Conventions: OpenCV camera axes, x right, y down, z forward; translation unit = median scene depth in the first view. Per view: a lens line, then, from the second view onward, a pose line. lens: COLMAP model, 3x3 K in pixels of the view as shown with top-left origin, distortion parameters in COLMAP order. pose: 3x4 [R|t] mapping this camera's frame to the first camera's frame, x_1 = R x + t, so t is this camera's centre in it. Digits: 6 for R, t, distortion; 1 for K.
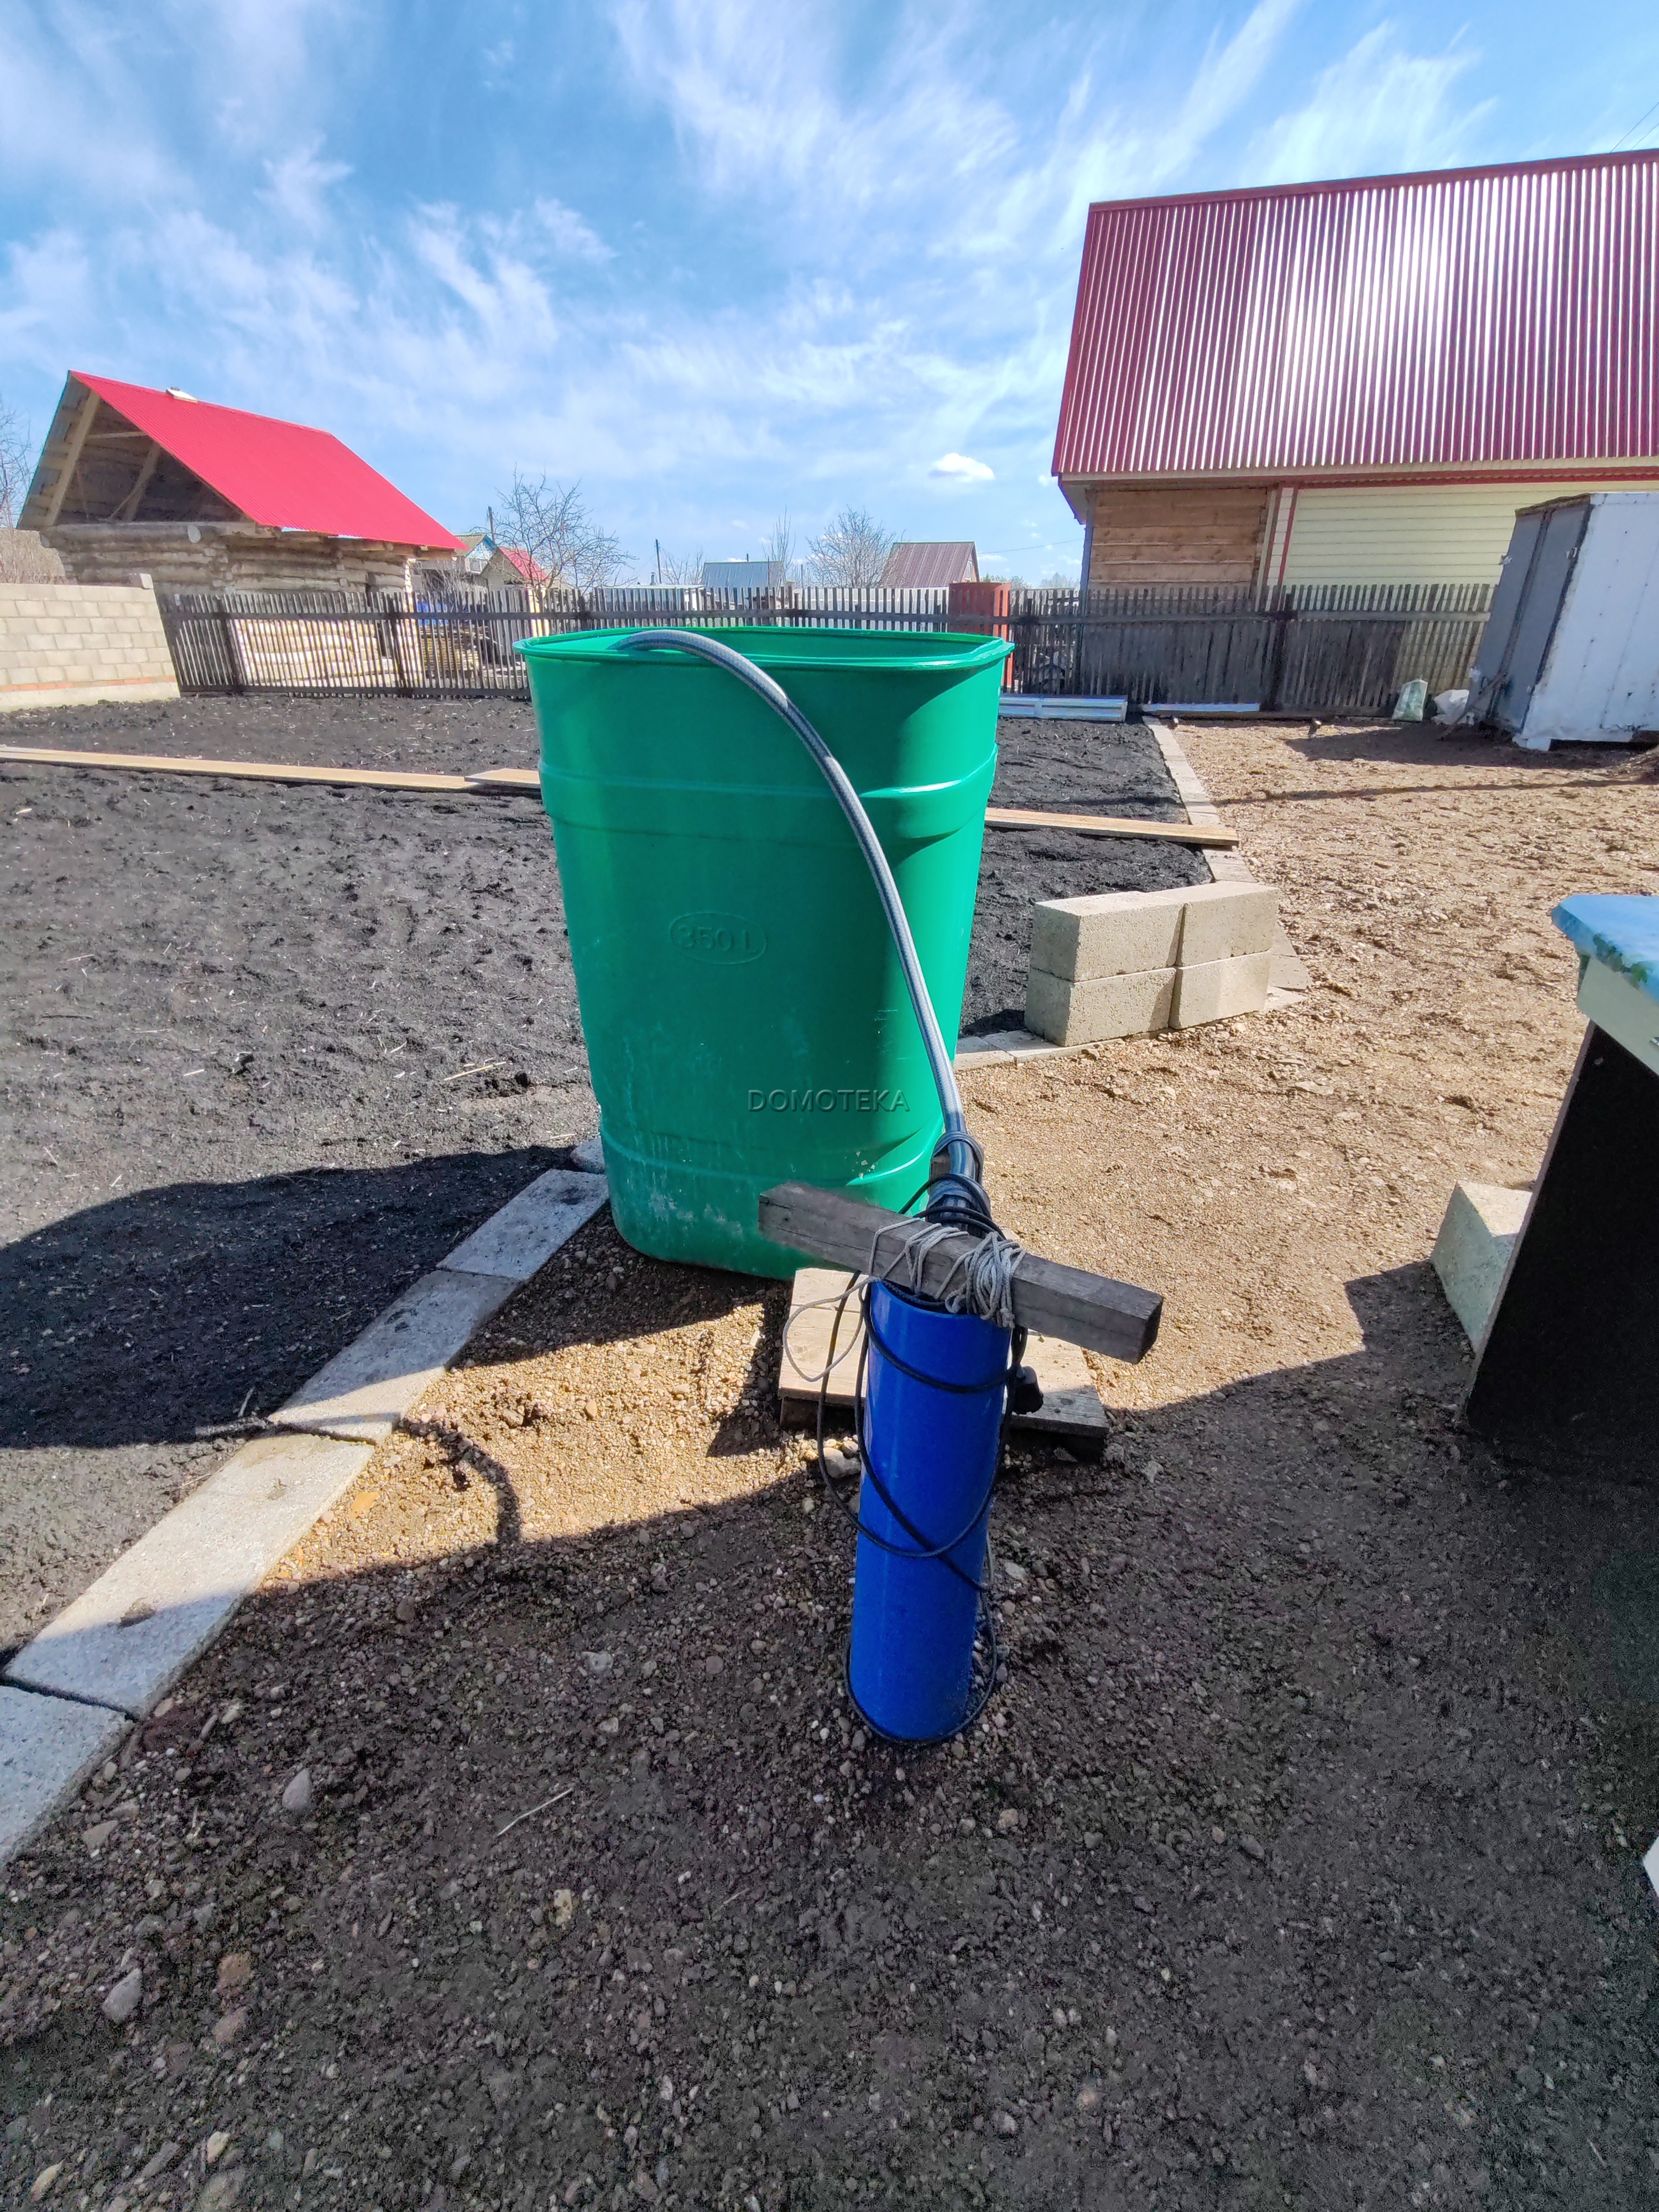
lens RADIAL K [[988.6, 0, 826.0], [0, 988.6, 1098.2], [0, 0, 1]] dist [-0.003705, -0.000543]
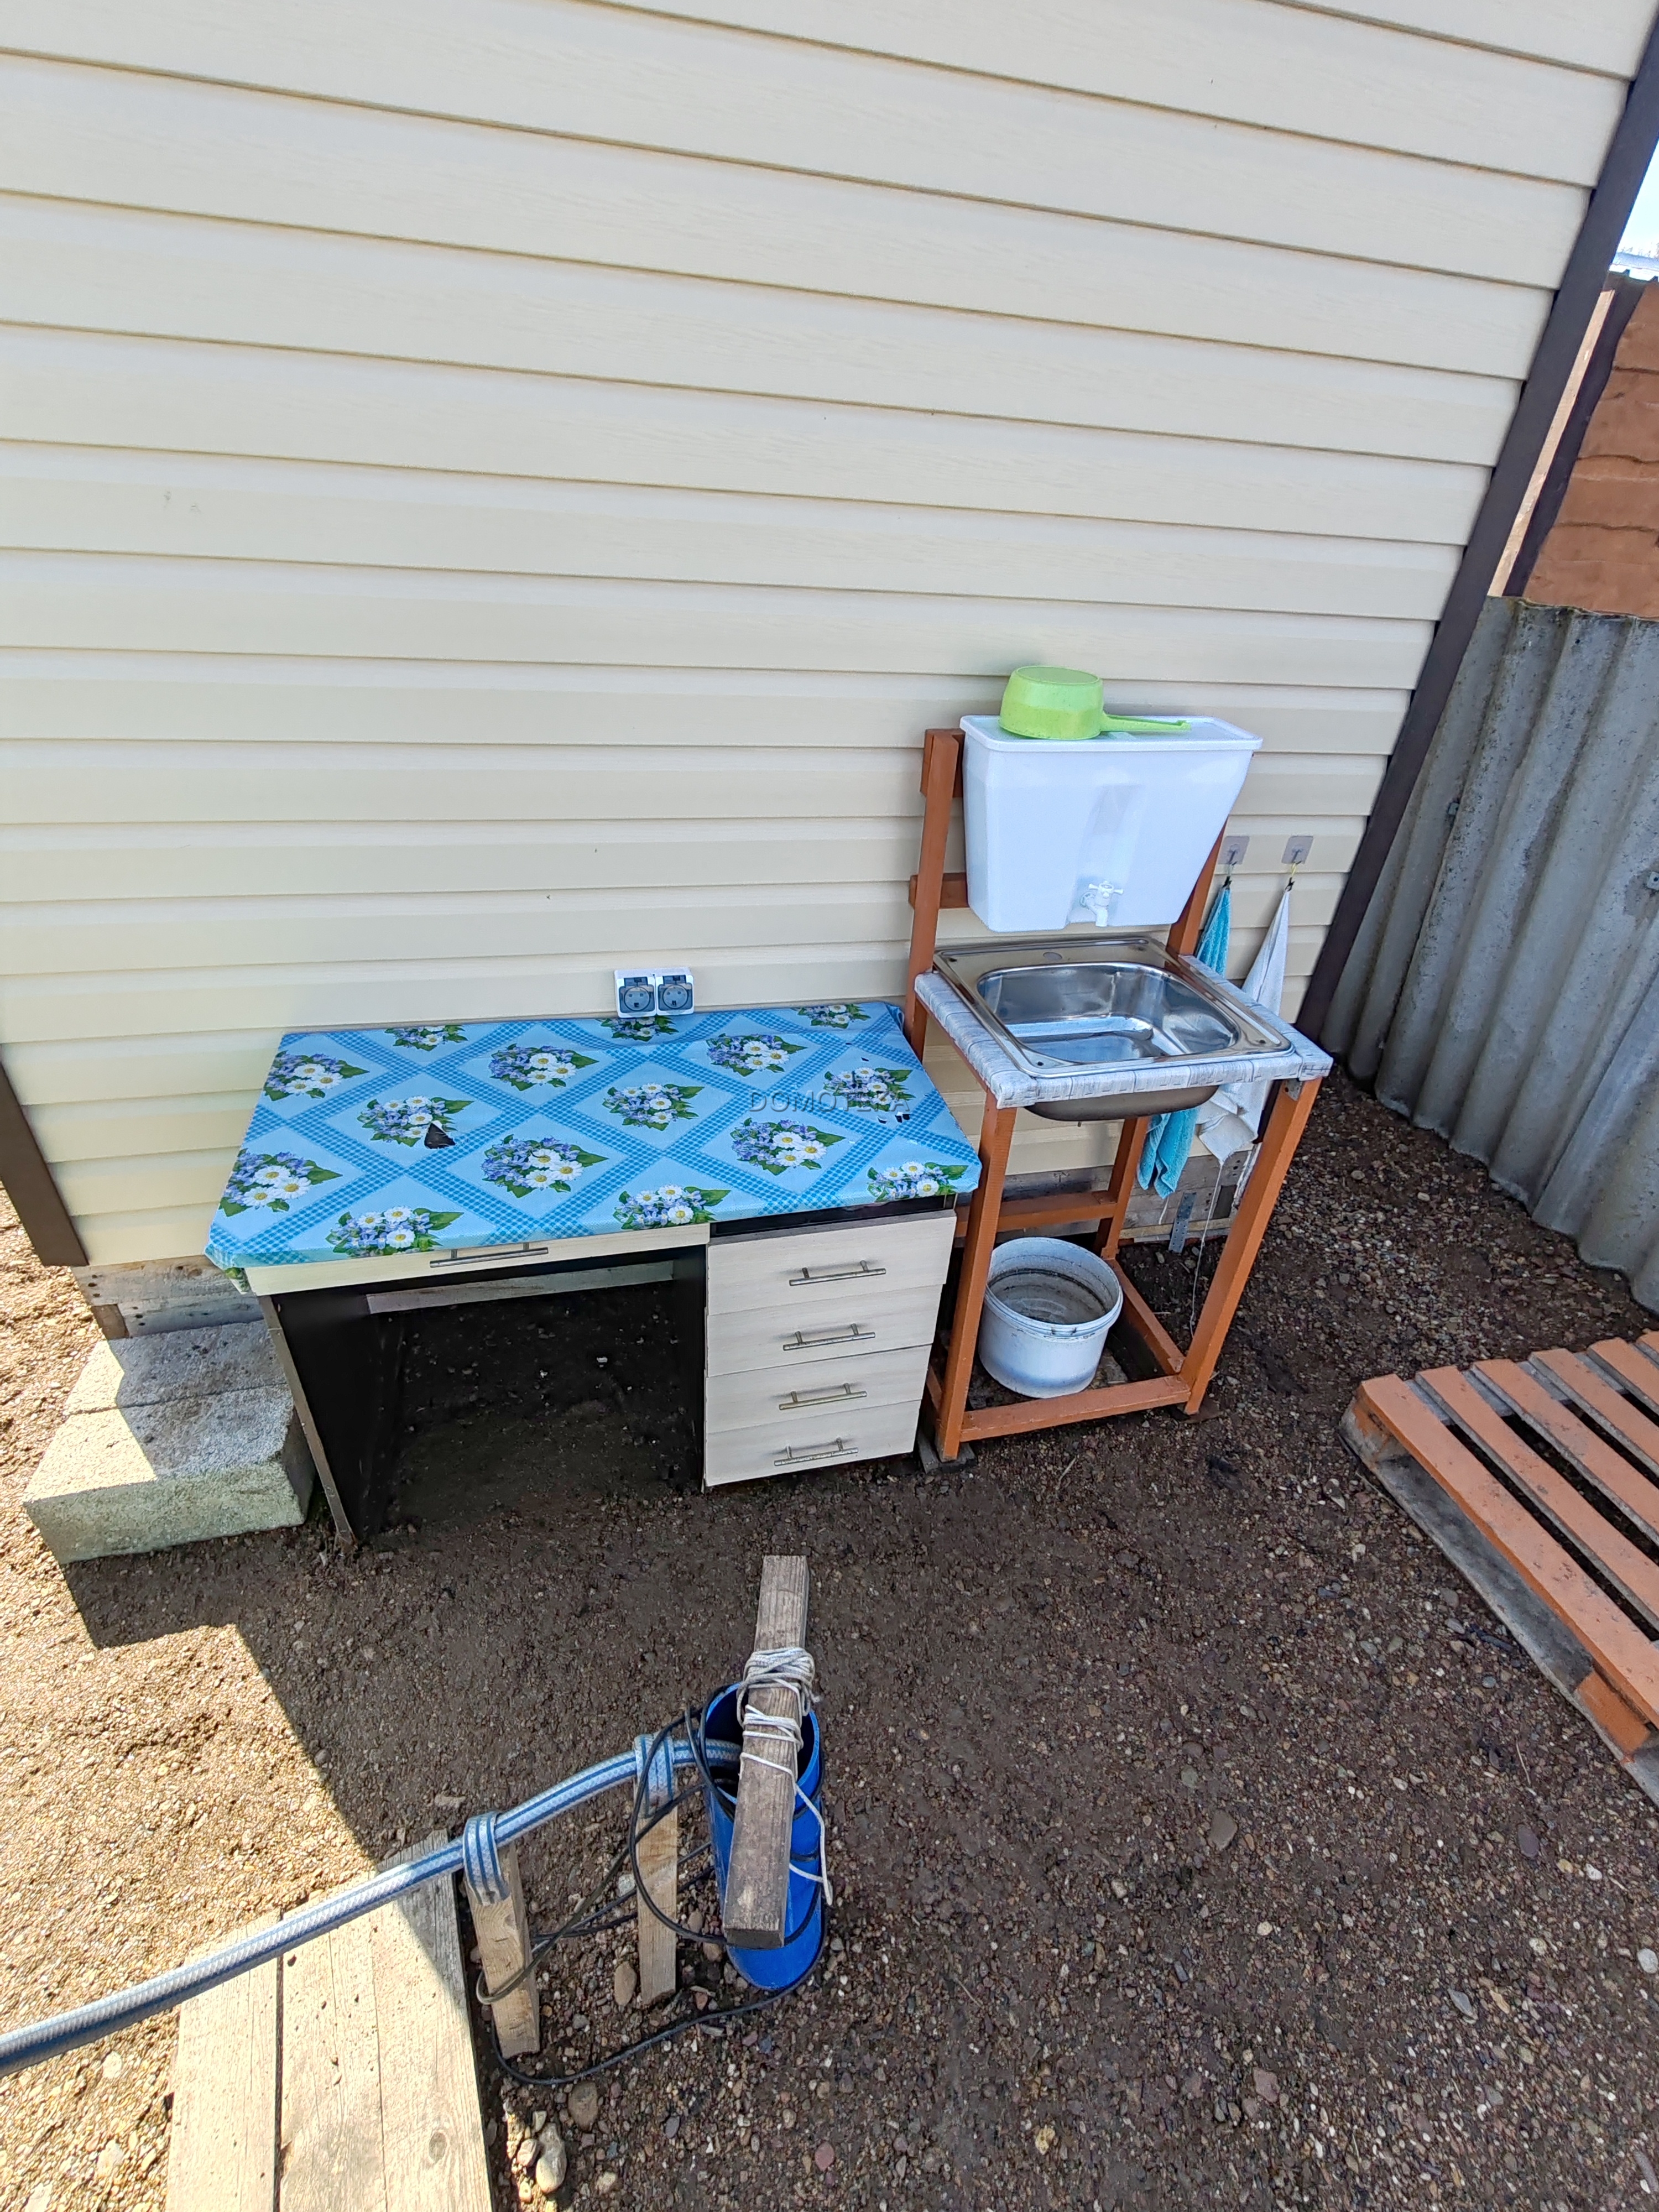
lens RADIAL K [[988.6, 0, 820.5], [0, 988.6, 1101.6], [0, 0, 1]] dist [-0.003705, -0.000543]
pose [[-0.477093, -0.494846, 0.726299, -0.345674], [0.328762, 0.665926, 0.669670, -0.952620], [-0.815045, 0.558274, -0.155022, 0.593999]]
